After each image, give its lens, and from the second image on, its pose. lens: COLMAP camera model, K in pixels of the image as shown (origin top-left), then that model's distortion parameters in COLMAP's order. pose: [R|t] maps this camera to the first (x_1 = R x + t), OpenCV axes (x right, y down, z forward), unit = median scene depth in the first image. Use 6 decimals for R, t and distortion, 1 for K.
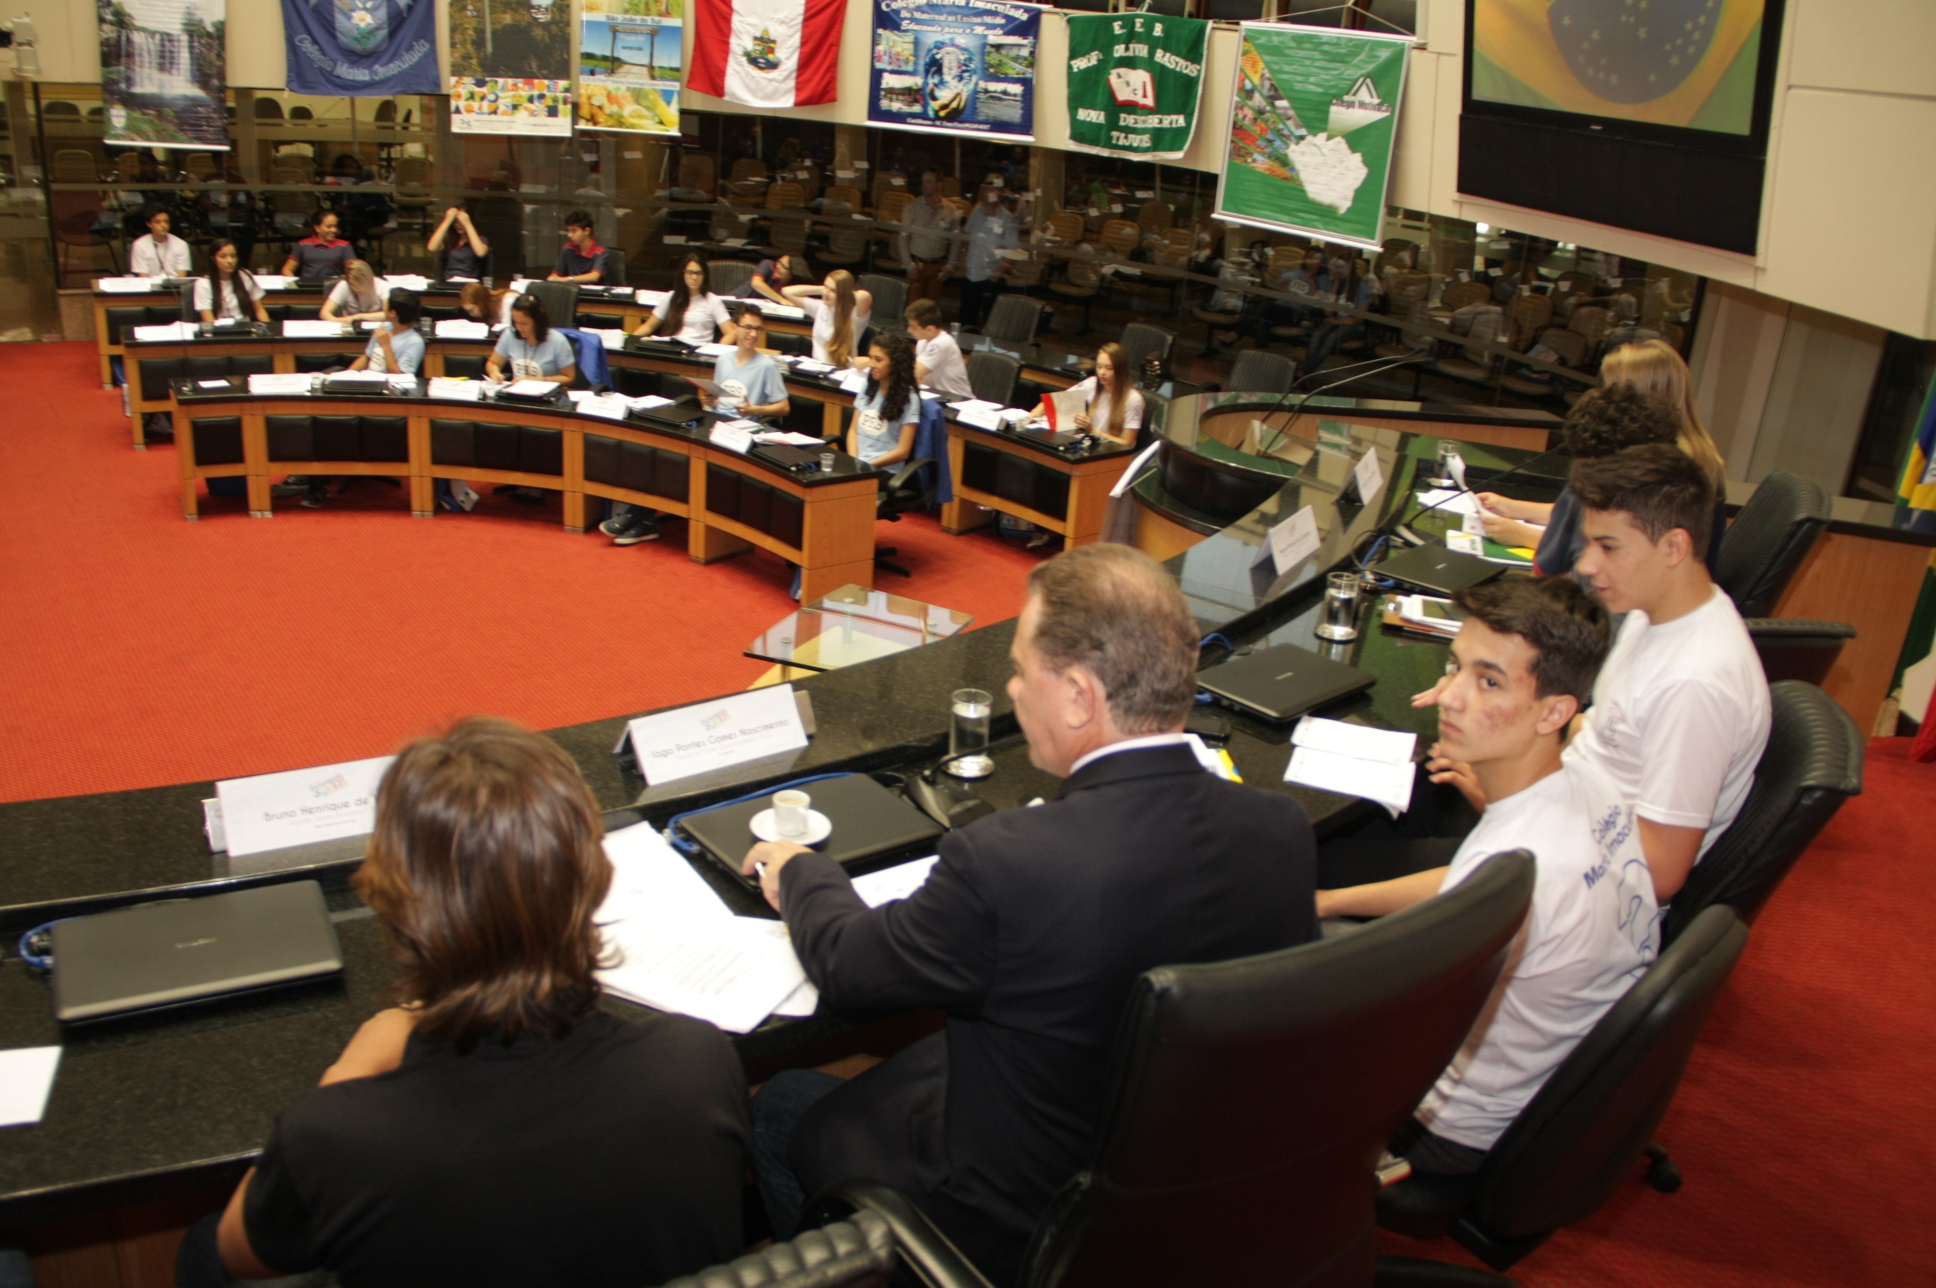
lens RADIAL K [[1633.1, 0, 906.0], [0, 1633.1, 648.0], [0, 0, 1]] dist [-0.164383, 0.160235]
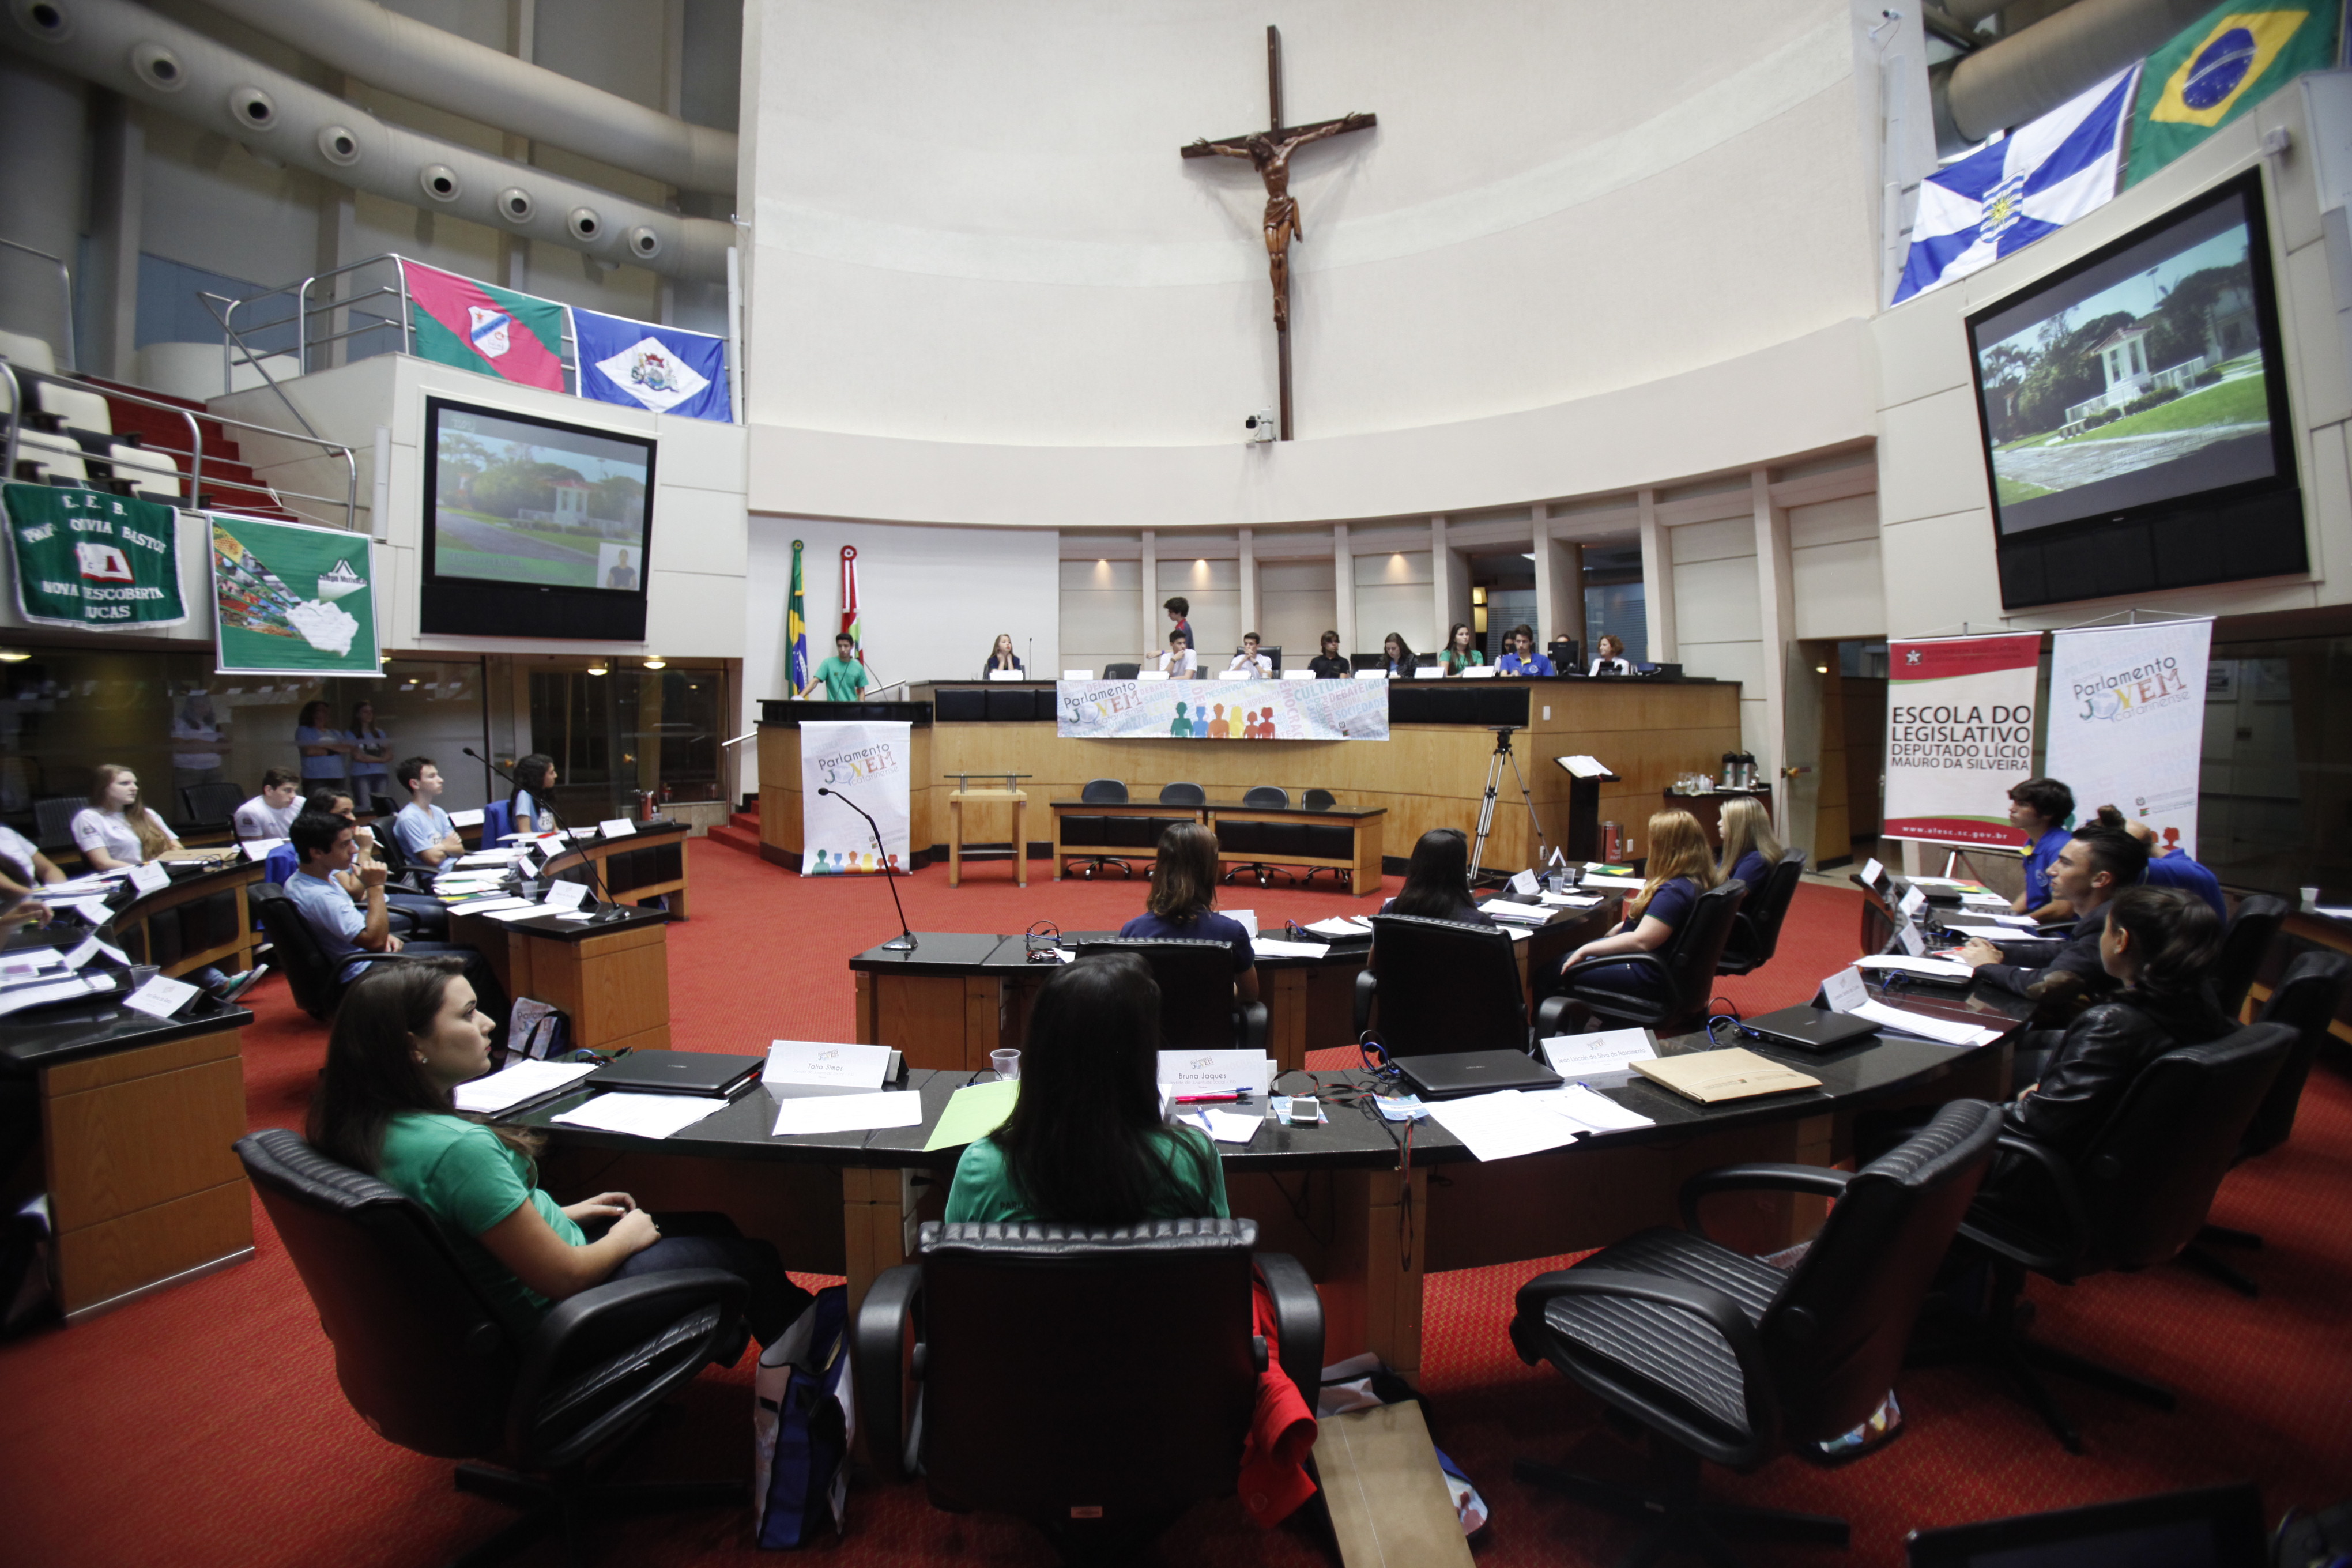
lens RADIAL K [[1081.0, 0, 1168.1], [0, 1081.0, 786.1], [0, 0, 1]] dist [-0.079002, 0.038651]
pose [[-0.587108, -0.135672, 0.798058, -0.759949], [0.265725, 0.898929, 0.348306, -0.250122], [-0.764653, 0.416557, -0.491717, 0.799767]]
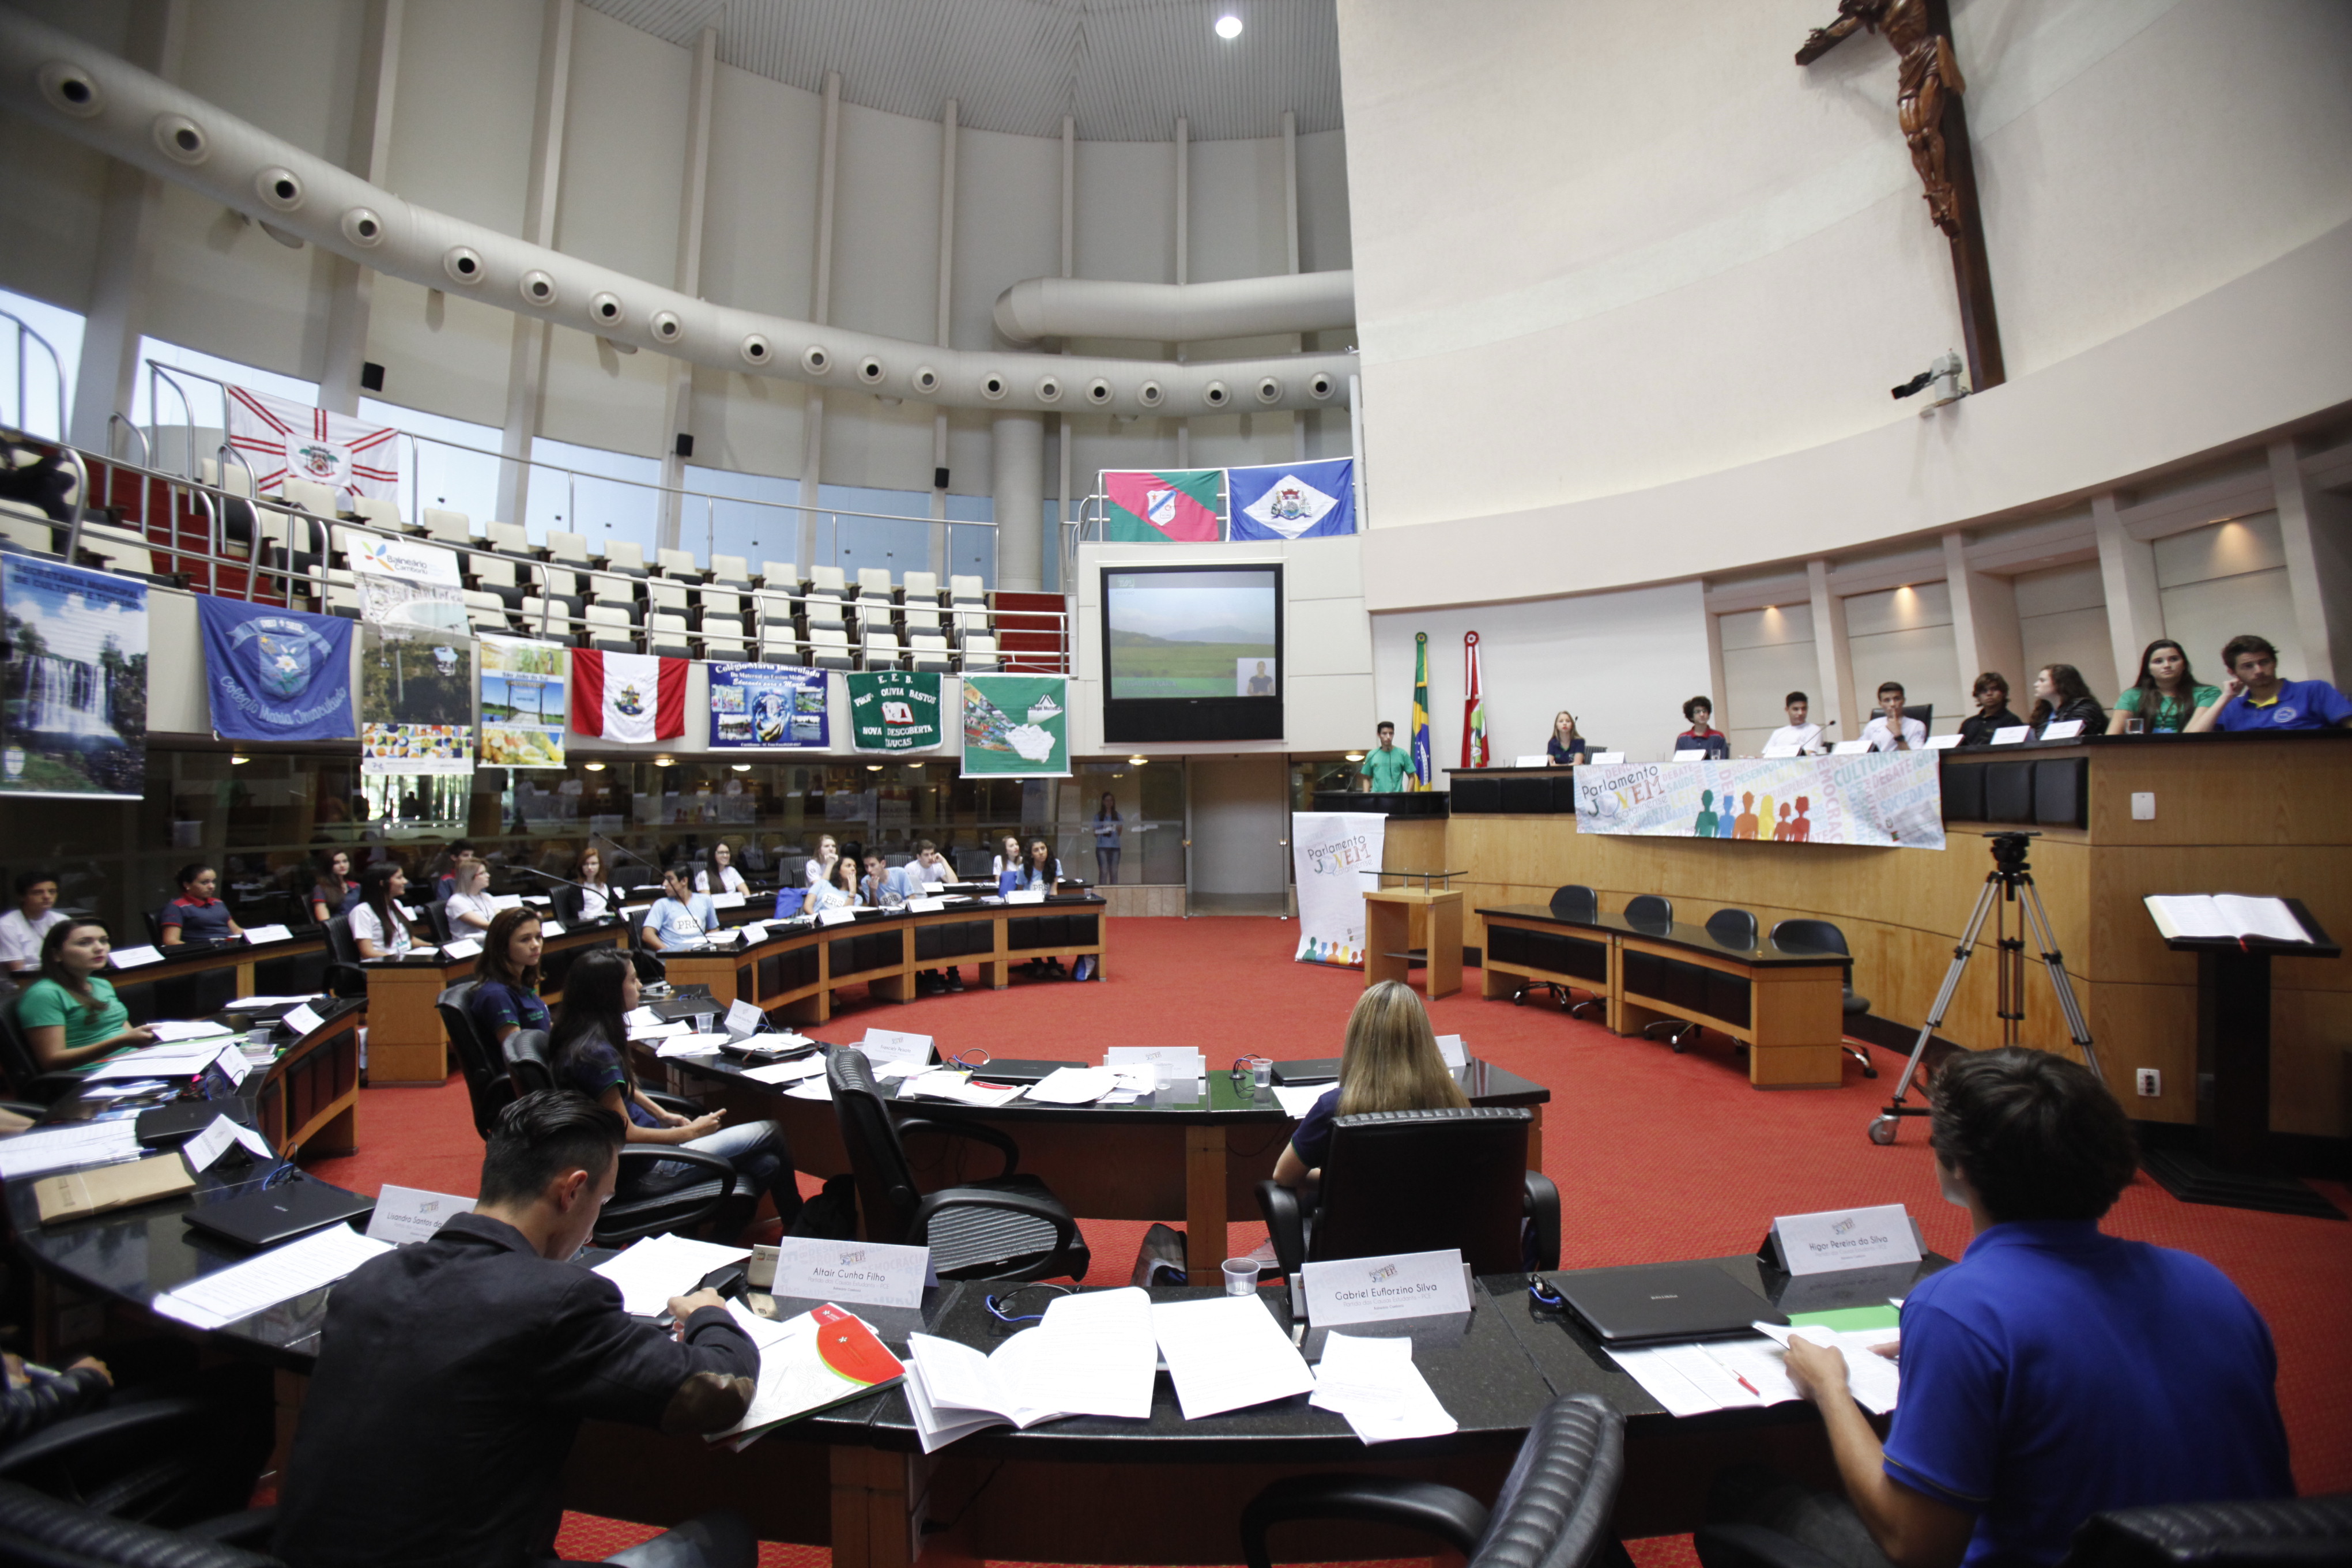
lens RADIAL K [[1090.7, 0, 1166.9], [0, 1090.7, 790.2], [0, 0, 1]] dist [-0.063536, 0.032129]
pose [[0.354525, -0.074047, 0.932110, -0.788382], [0.388787, 0.918276, -0.074926, -0.067762], [-0.850386, 0.388955, 0.354340, 0.344487]]
